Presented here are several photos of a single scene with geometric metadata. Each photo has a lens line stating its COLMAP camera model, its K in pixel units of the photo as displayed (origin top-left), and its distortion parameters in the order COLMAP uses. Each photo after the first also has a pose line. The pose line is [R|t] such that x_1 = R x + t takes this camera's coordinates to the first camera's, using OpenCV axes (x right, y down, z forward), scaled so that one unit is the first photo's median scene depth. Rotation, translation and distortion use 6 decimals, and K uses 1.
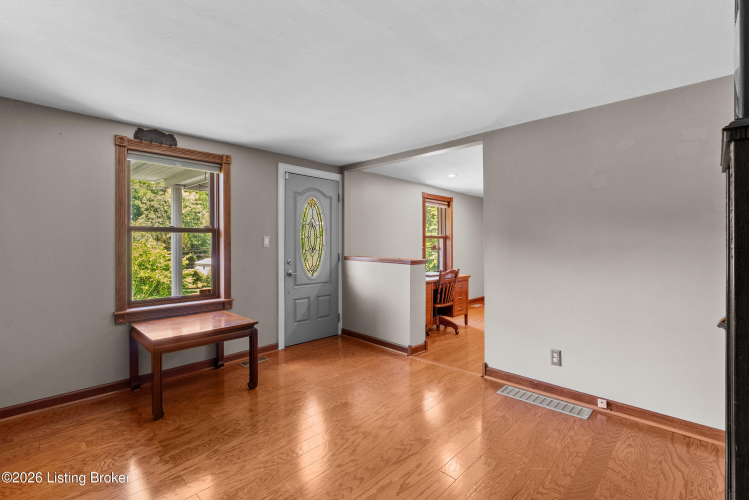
lens RADIAL K [[339.9, 0, 377.3], [0, 339.9, 247.6], [0, 0, 1]] dist [0.000175, 0.000088]
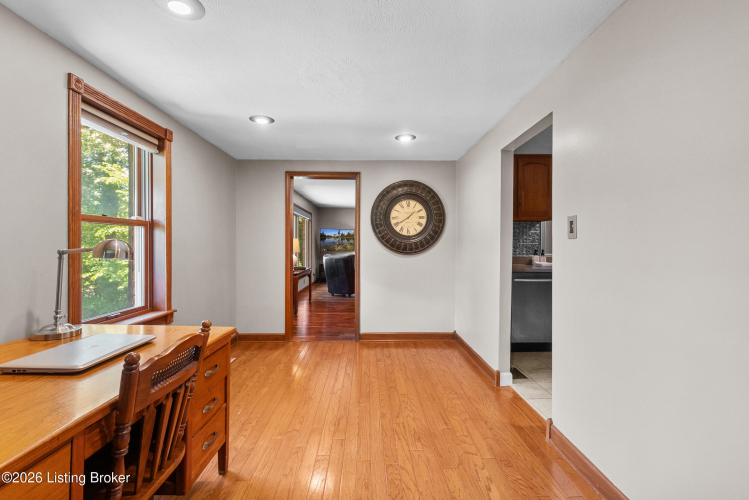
lens RADIAL K [[339.9, 0, 377.3], [0, 339.9, 247.6], [0, 0, 1]] dist [0.000175, 0.000088]
pose [[0.703974, -0.001821, 0.710224, 0.102906], [-0.004678, 0.999963, 0.007202, -0.006035], [-0.710211, -0.008393, 0.703939, 0.525916]]
